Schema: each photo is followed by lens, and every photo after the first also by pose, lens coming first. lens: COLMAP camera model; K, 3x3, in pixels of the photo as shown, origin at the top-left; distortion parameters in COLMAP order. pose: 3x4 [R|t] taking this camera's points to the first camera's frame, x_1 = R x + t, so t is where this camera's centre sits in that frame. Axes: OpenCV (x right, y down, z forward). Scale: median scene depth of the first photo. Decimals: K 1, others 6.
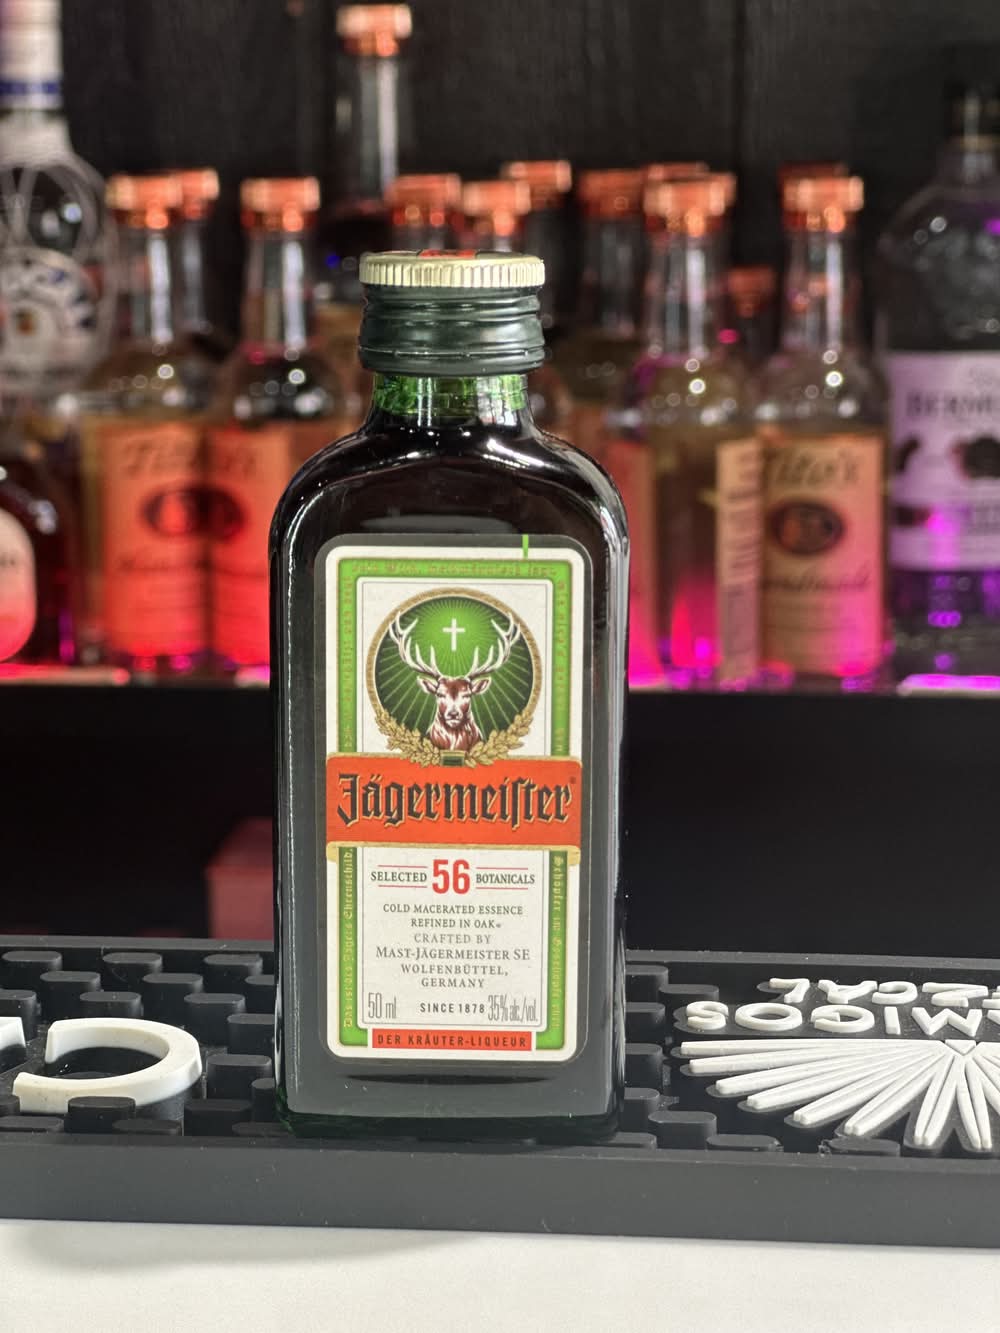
lens RADIAL K [[3191.4, 0, 500.0], [0, 3191.4, 666.5], [0, 0, 1]] dist [0.016396, 1.609943]
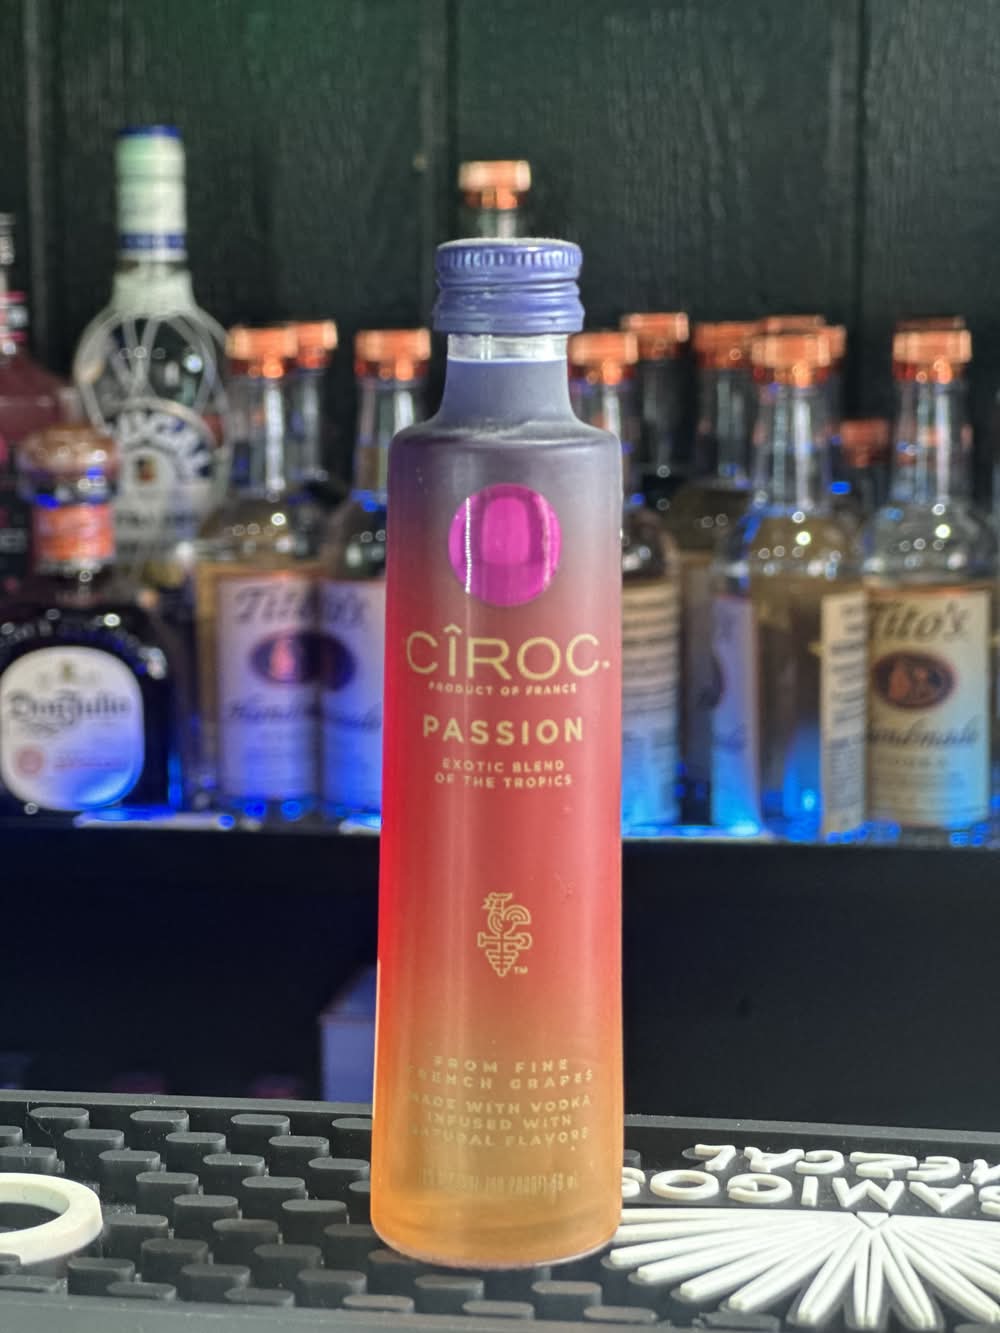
lens RADIAL K [[3191.4, 0, 500.0], [0, 3191.4, 666.5], [0, 0, 1]] dist [0.016396, 1.609943]
pose [[0.998126, 0.009392, -0.060473, 0.027716], [-0.012135, 0.998907, -0.045149, -0.001458], [0.059983, 0.045798, 0.997148, 0.002518]]
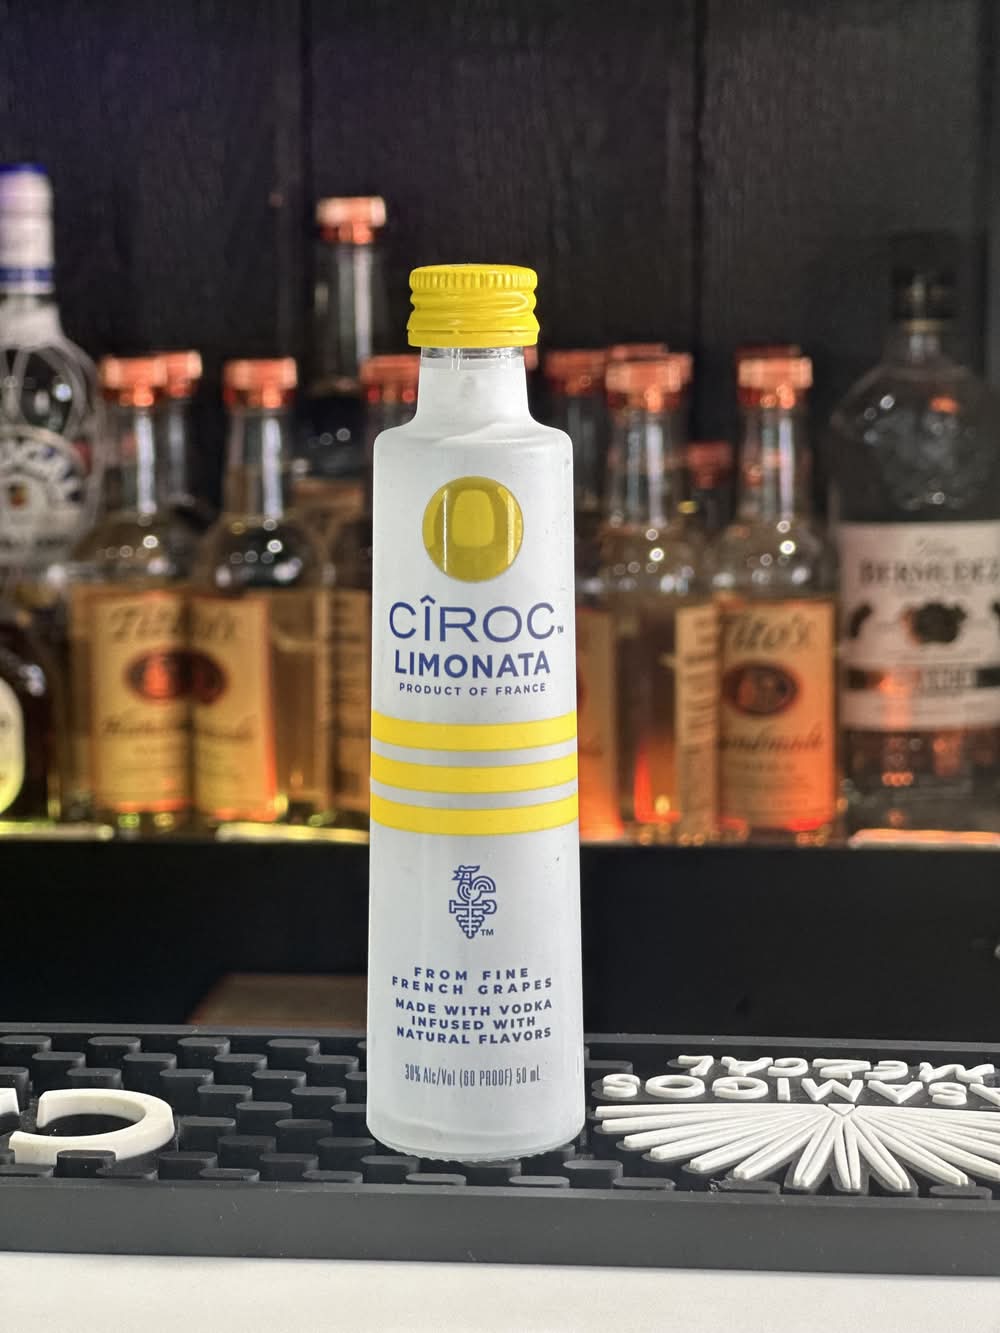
lens RADIAL K [[3191.4, 0, 500.0], [0, 3191.4, 666.5], [0, 0, 1]] dist [0.016396, 1.609943]
pose [[0.999989, -0.001579, 0.004365, 0.005574], [0.001821, 0.998418, -0.056200, 0.007899], [-0.004269, 0.056207, 0.998410, -0.045750]]
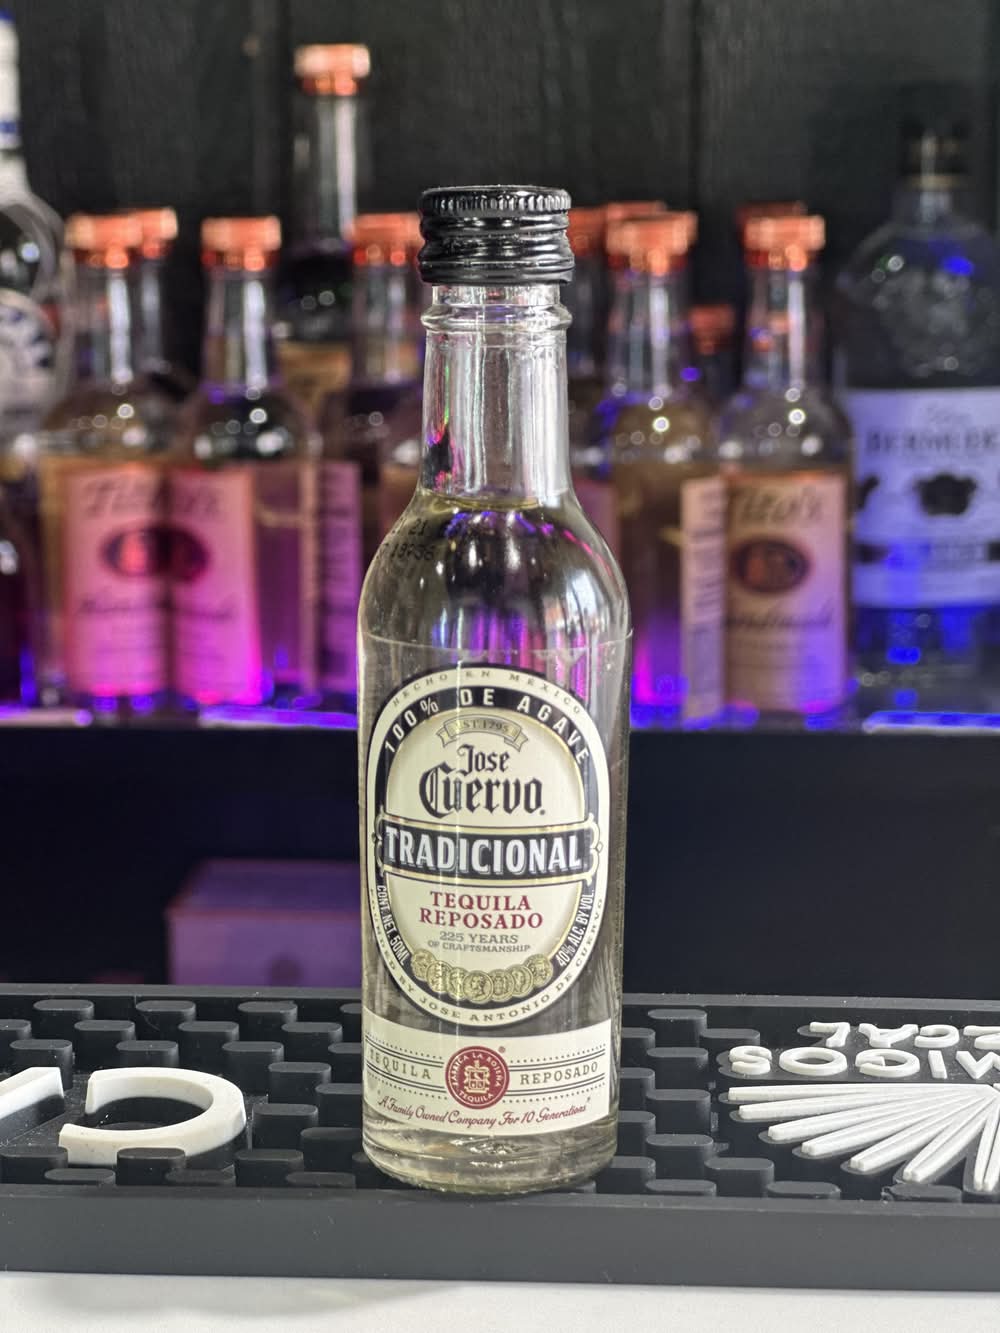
lens RADIAL K [[3191.4, 0, 500.0], [0, 3191.4, 666.5], [0, 0, 1]] dist [0.016396, 1.609943]
pose [[0.999736, -0.004625, 0.022500, -0.011354], [0.004885, 0.999922, -0.011508, -0.000708], [-0.022445, 0.011615, 0.999681, 0.002302]]
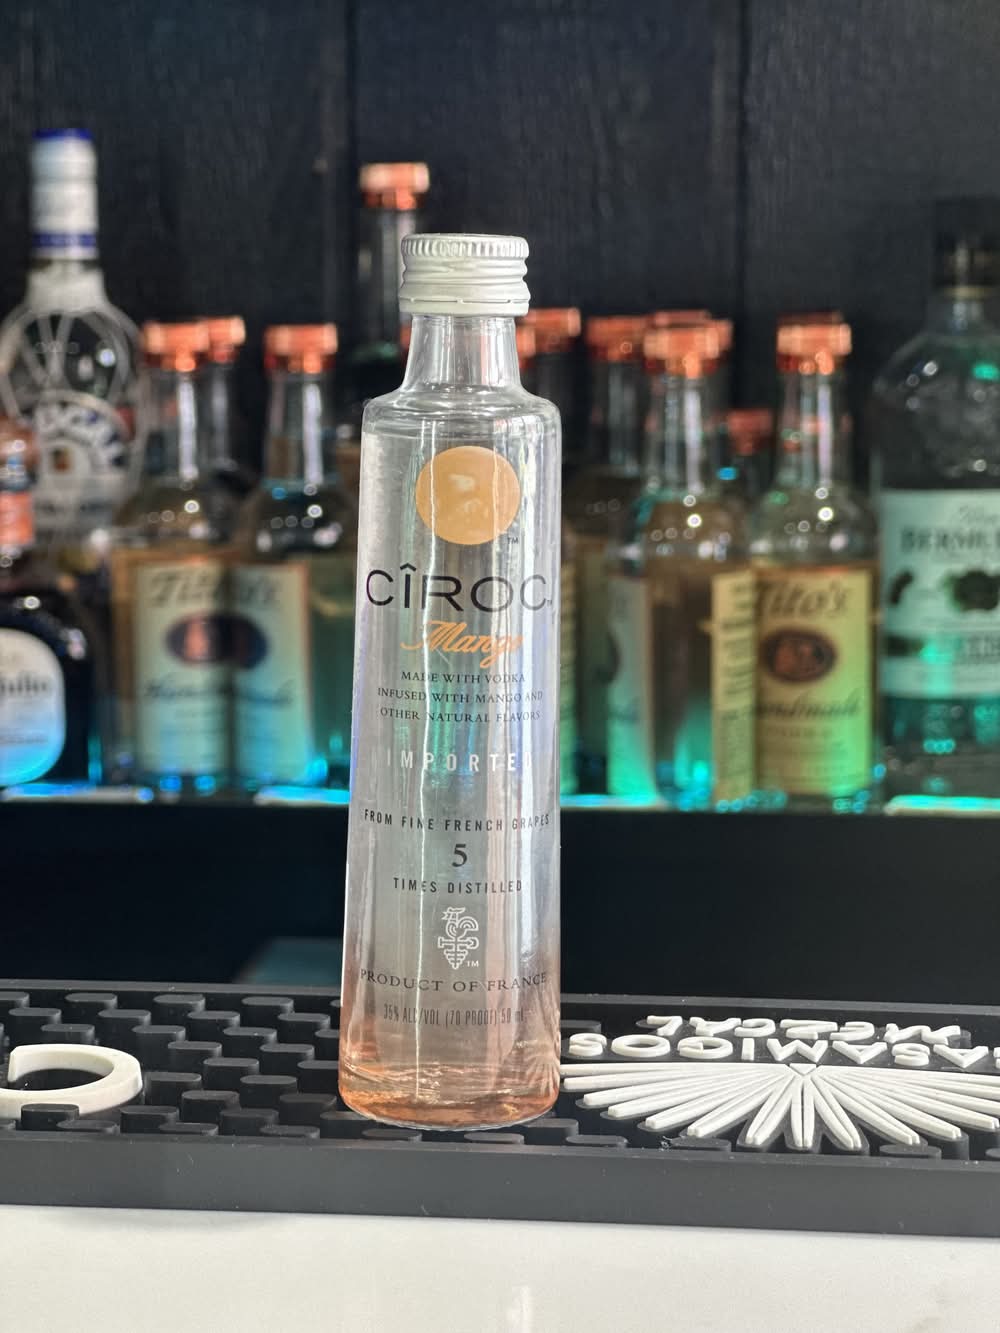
lens RADIAL K [[3191.4, 0, 500.0], [0, 3191.4, 666.5], [0, 0, 1]] dist [0.016396, 1.609943]
pose [[0.999815, 0.002604, -0.019062, 0.017897], [-0.003477, 0.998939, -0.045916, 0.008624], [0.018922, 0.045974, 0.998763, -0.048523]]
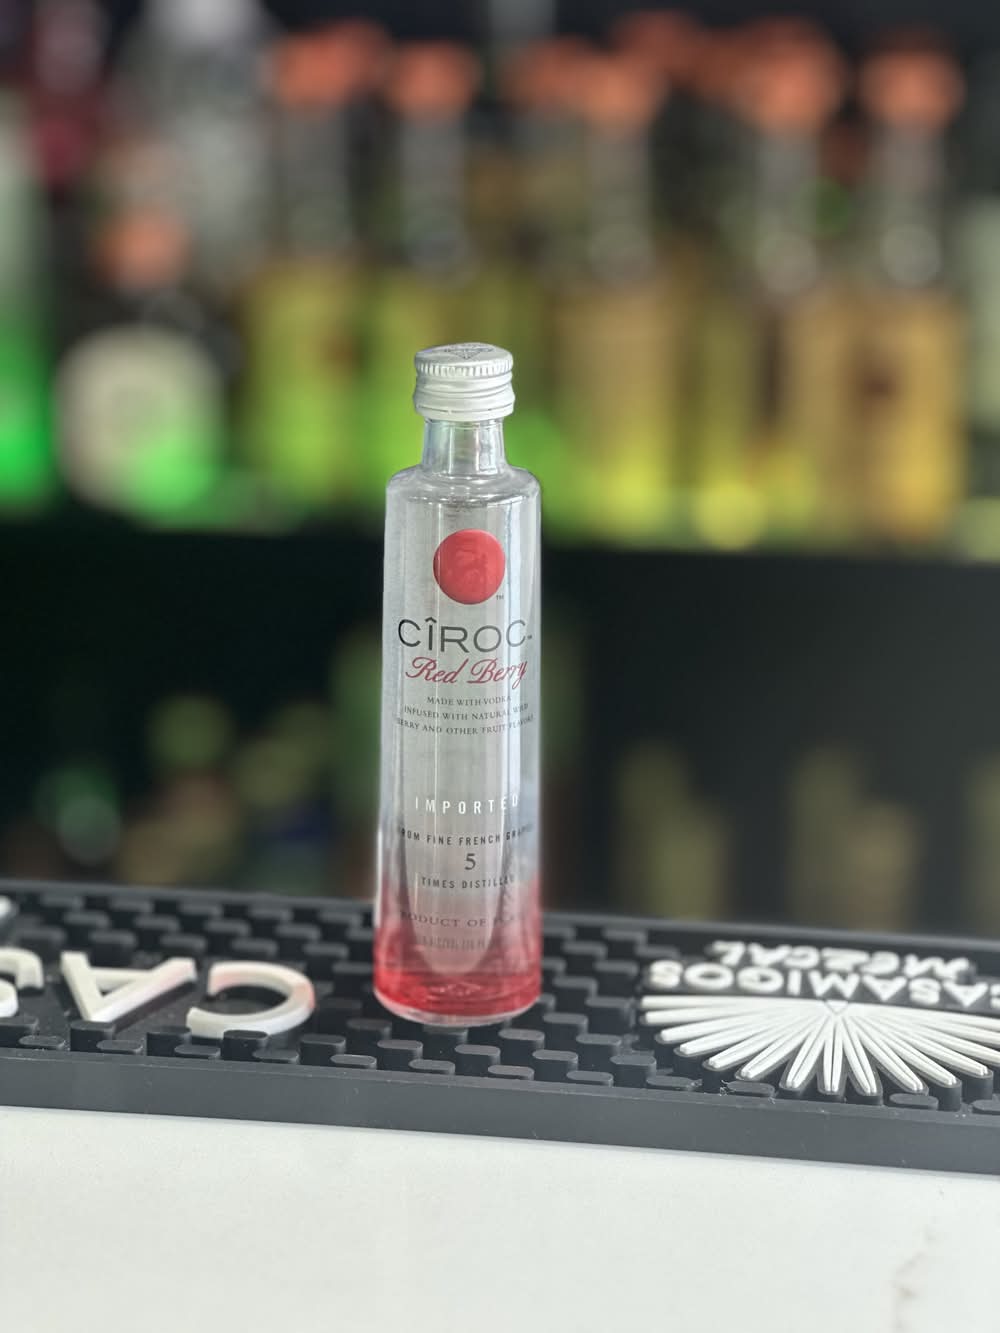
lens RADIAL K [[3150.6, 0, 500.0], [0, 3150.6, 666.5], [0, 0, 1]] dist [0.112617, 0.897967]
pose [[0.998414, 0.027646, -0.049033, 0.018226], [-0.022635, 0.994736, 0.099943, -0.054733], [0.051538, -0.098675, 0.993784, -0.130346]]
